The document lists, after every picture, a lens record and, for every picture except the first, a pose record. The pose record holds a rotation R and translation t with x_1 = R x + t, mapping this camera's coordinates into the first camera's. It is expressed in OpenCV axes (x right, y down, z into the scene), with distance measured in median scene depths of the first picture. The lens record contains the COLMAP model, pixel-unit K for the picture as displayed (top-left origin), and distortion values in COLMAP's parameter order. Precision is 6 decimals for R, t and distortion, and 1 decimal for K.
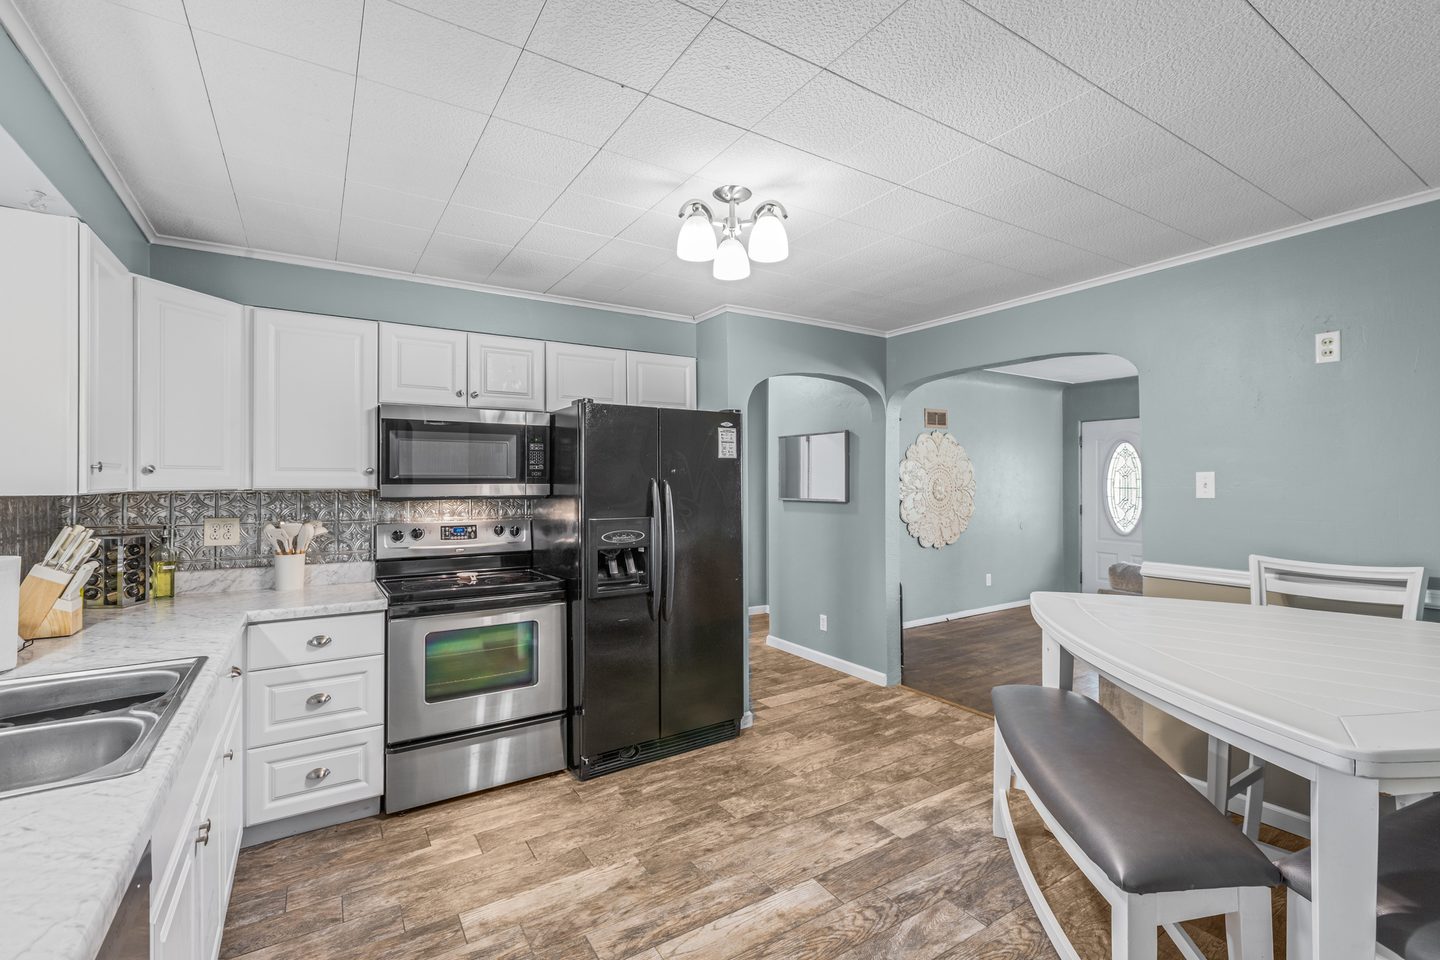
lens RADIAL K [[632.4, 0, 714.8], [0, 632.4, 475.8], [0, 0, 1]] dist [0.000468, 0.000022]
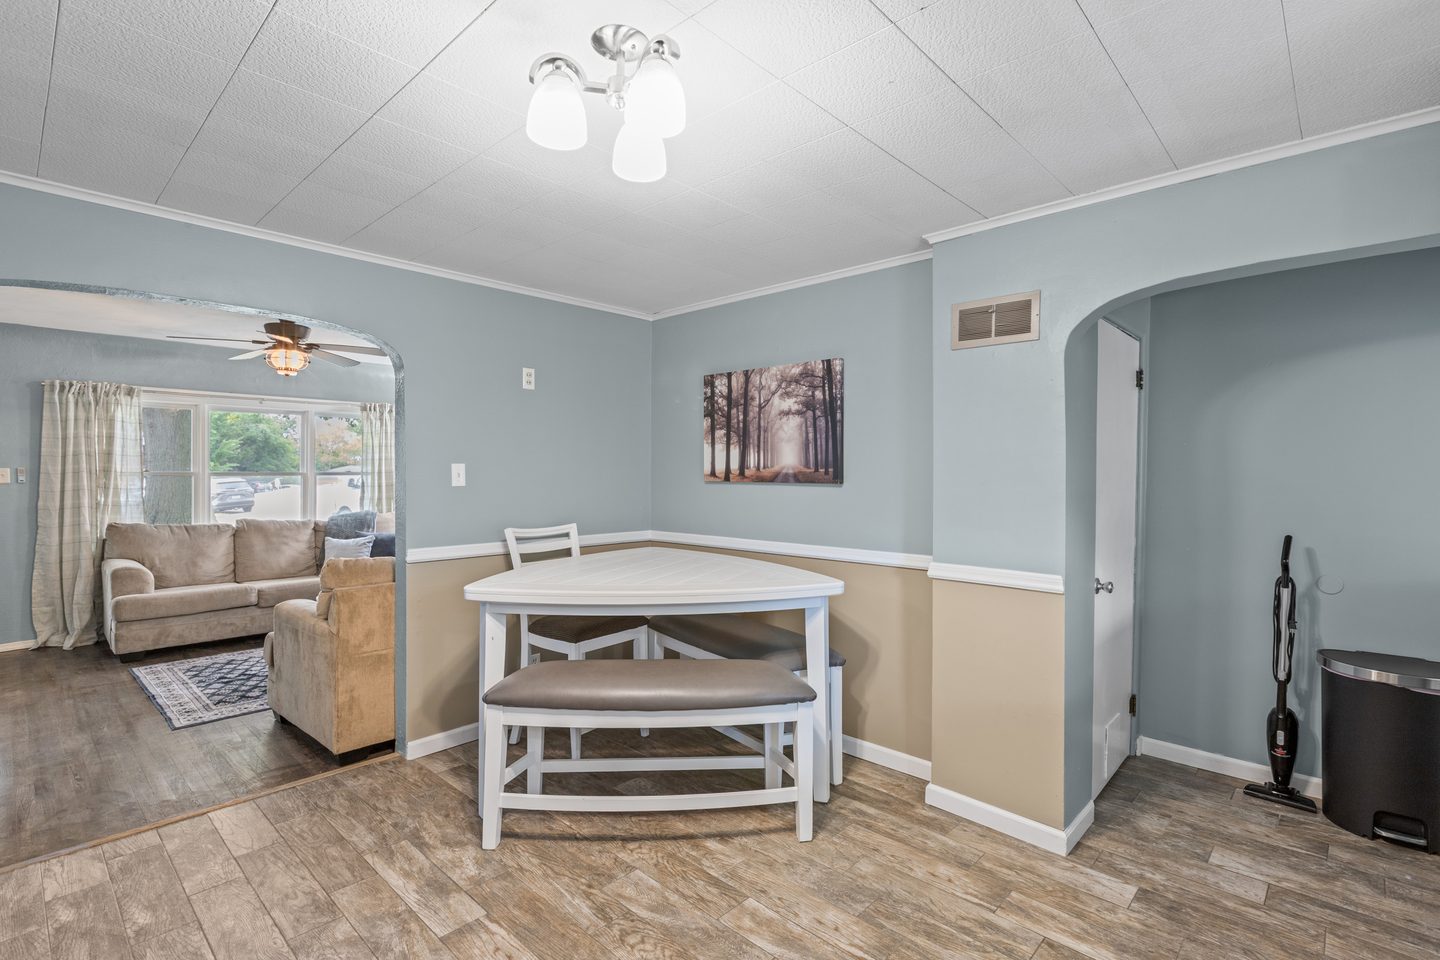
lens RADIAL K [[672.3, 0, 725.6], [0, 672.3, 471.3], [0, 0, 1]] dist [-0.000083, -0.000073]
pose [[-0.250162, 0.000118, 0.968204, -0.604204], [-0.012699, 0.999914, -0.003403, 0.007099], [-0.968121, -0.013146, -0.250139, 0.914454]]
